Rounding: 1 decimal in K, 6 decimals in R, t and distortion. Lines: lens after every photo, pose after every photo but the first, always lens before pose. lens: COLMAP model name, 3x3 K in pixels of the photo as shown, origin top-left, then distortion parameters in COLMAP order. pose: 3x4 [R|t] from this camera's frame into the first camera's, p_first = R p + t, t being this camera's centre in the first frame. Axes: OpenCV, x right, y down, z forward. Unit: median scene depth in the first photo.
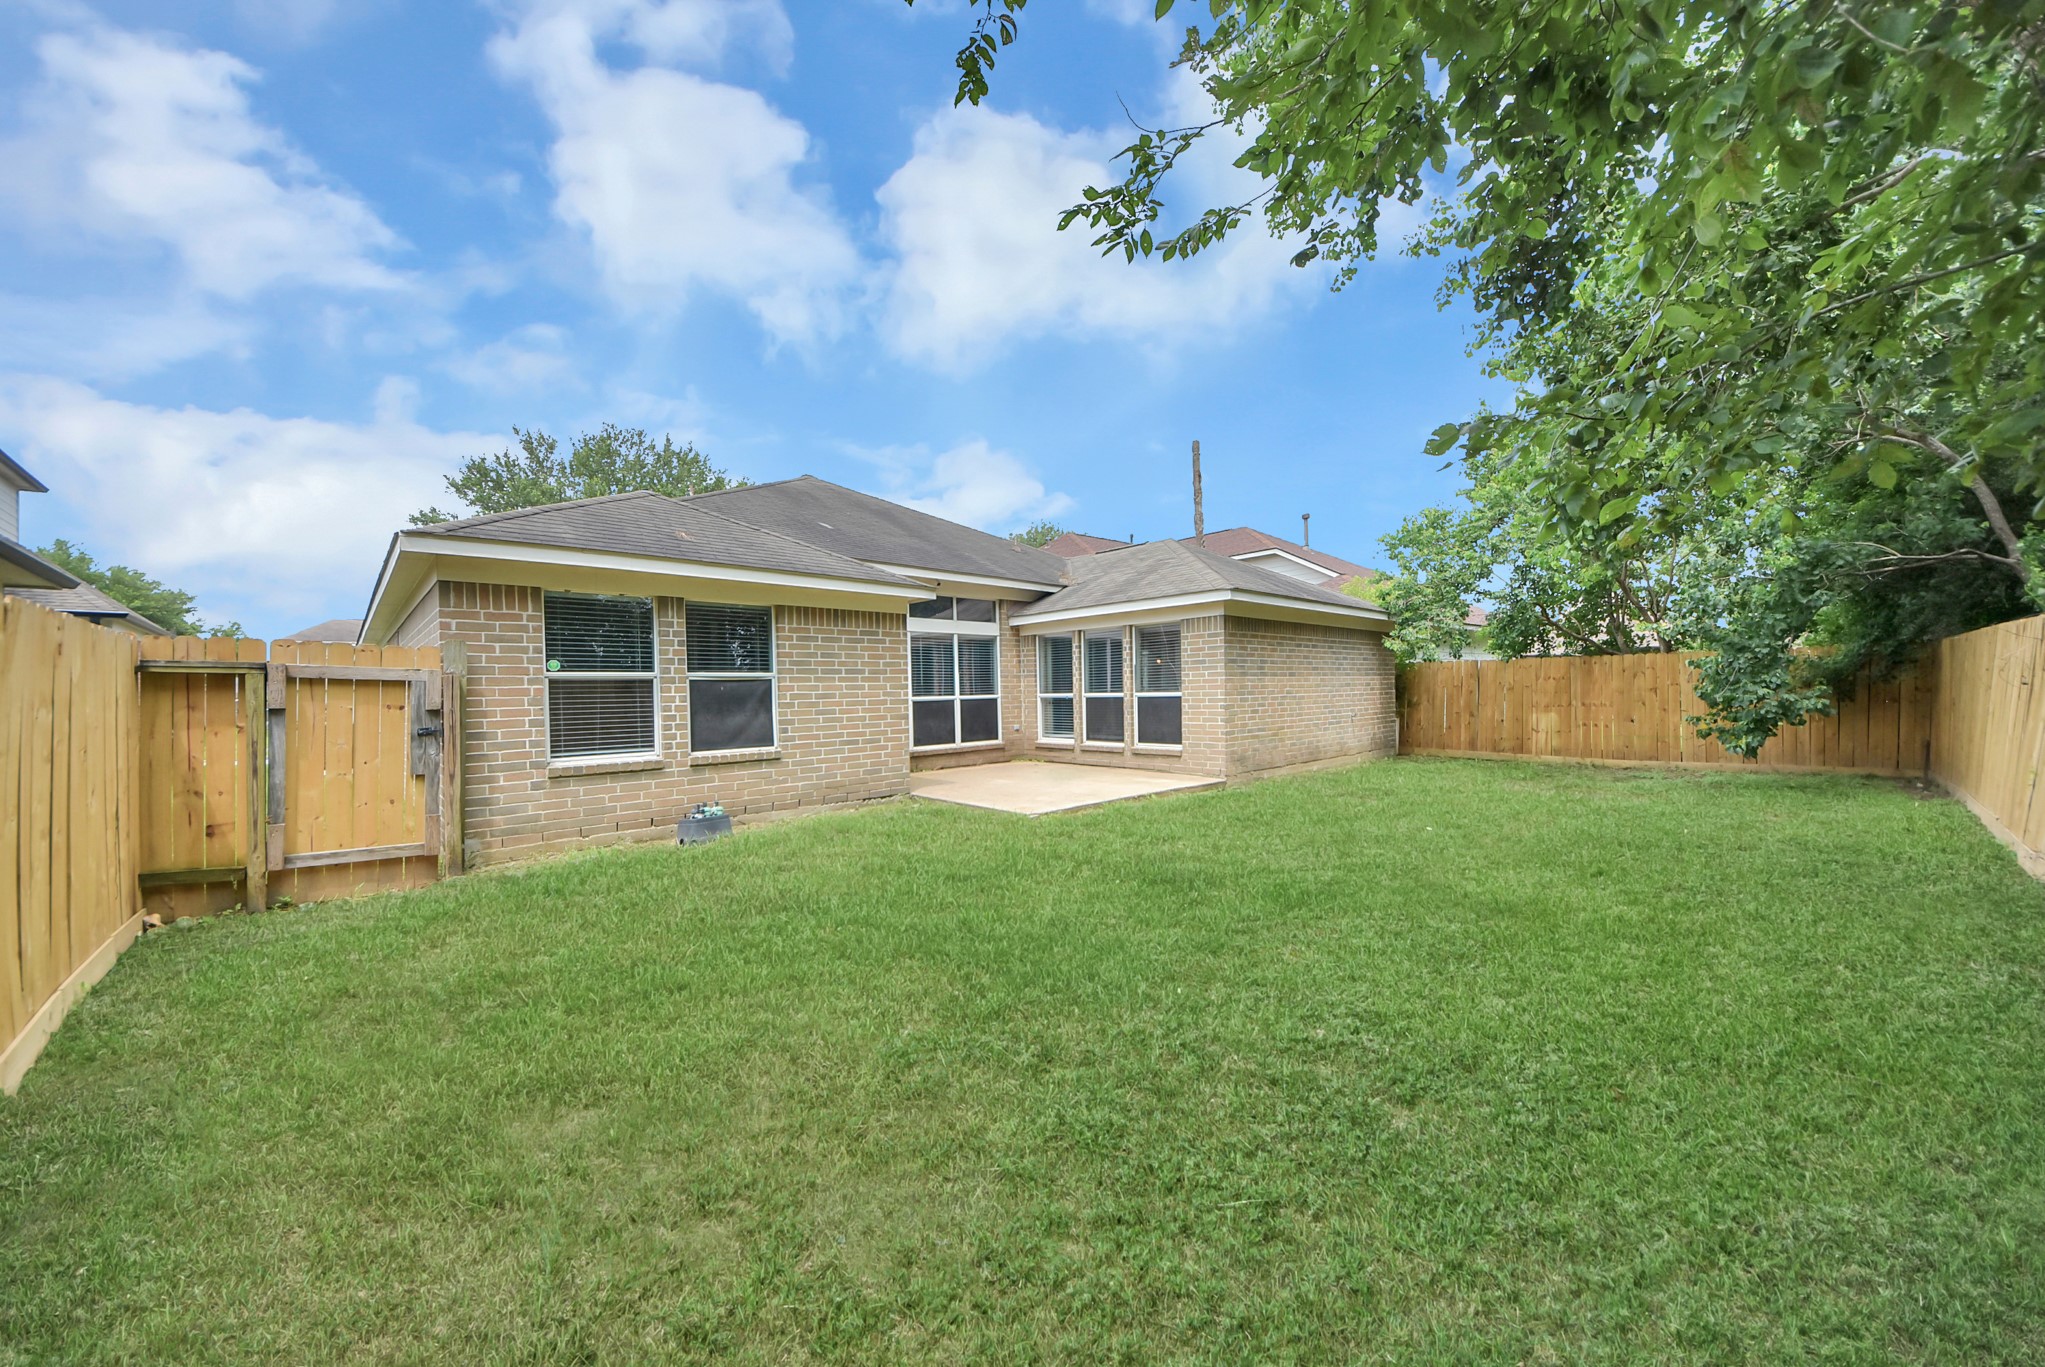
lens RADIAL K [[736.3, 0, 1023.6], [0, 736.3, 696.2], [0, 0, 1]] dist [0.055093, -0.000039]
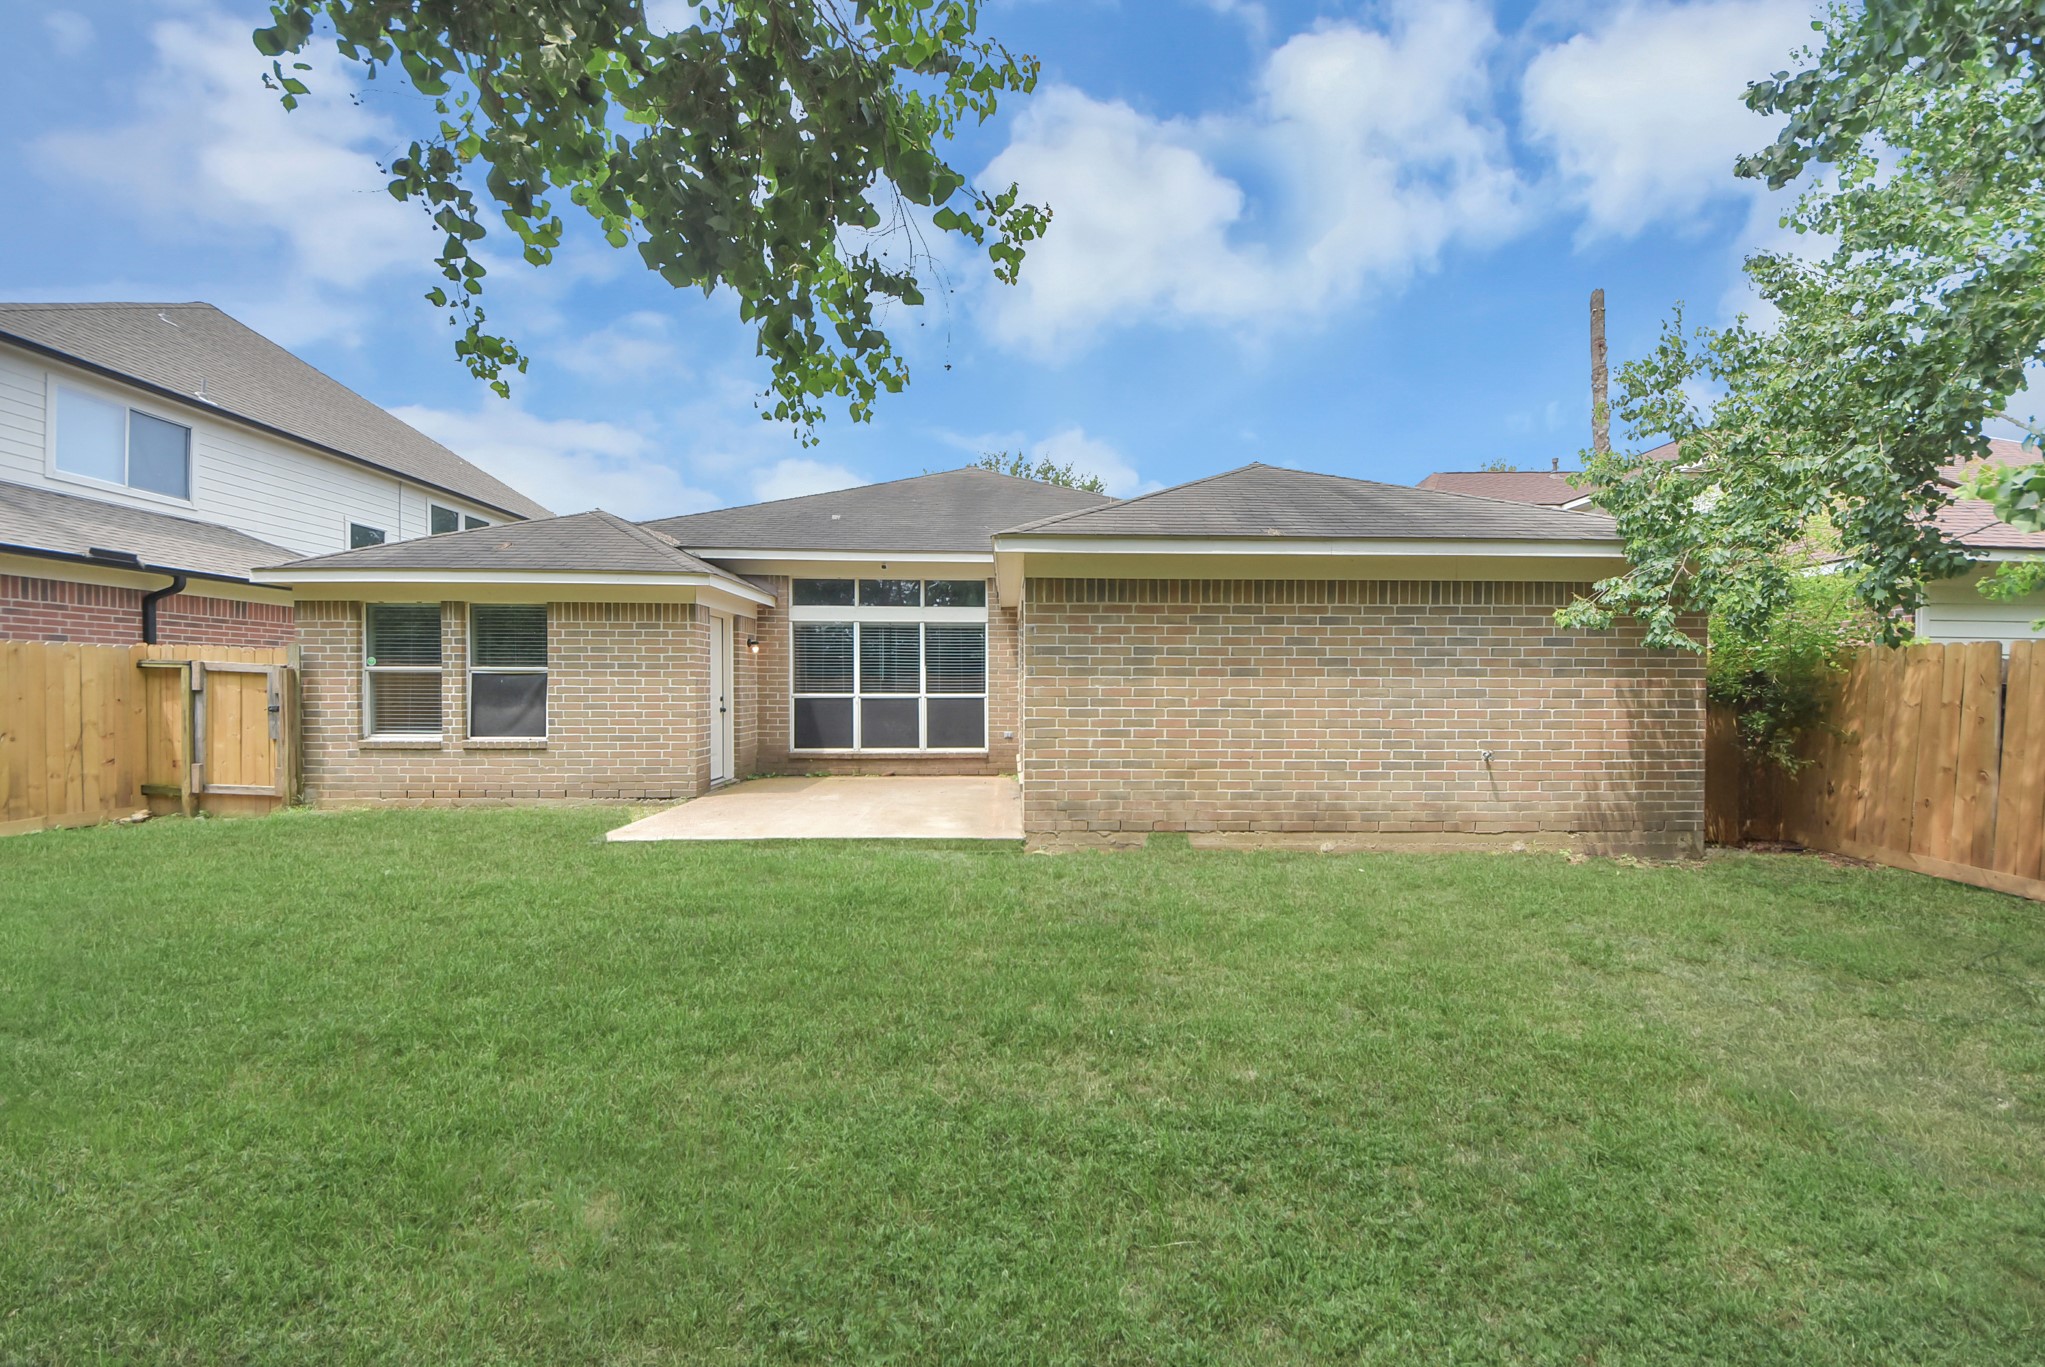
lens RADIAL K [[723.2, 0, 1015.0], [0, 723.2, 702.1], [0, 0, 1]] dist [0.041805, -0.027652]
pose [[0.745238, 0.035967, -0.665828, 0.850041], [-0.022235, 0.999329, 0.029095, -0.026987], [0.666428, -0.006879, 0.745538, 0.666415]]
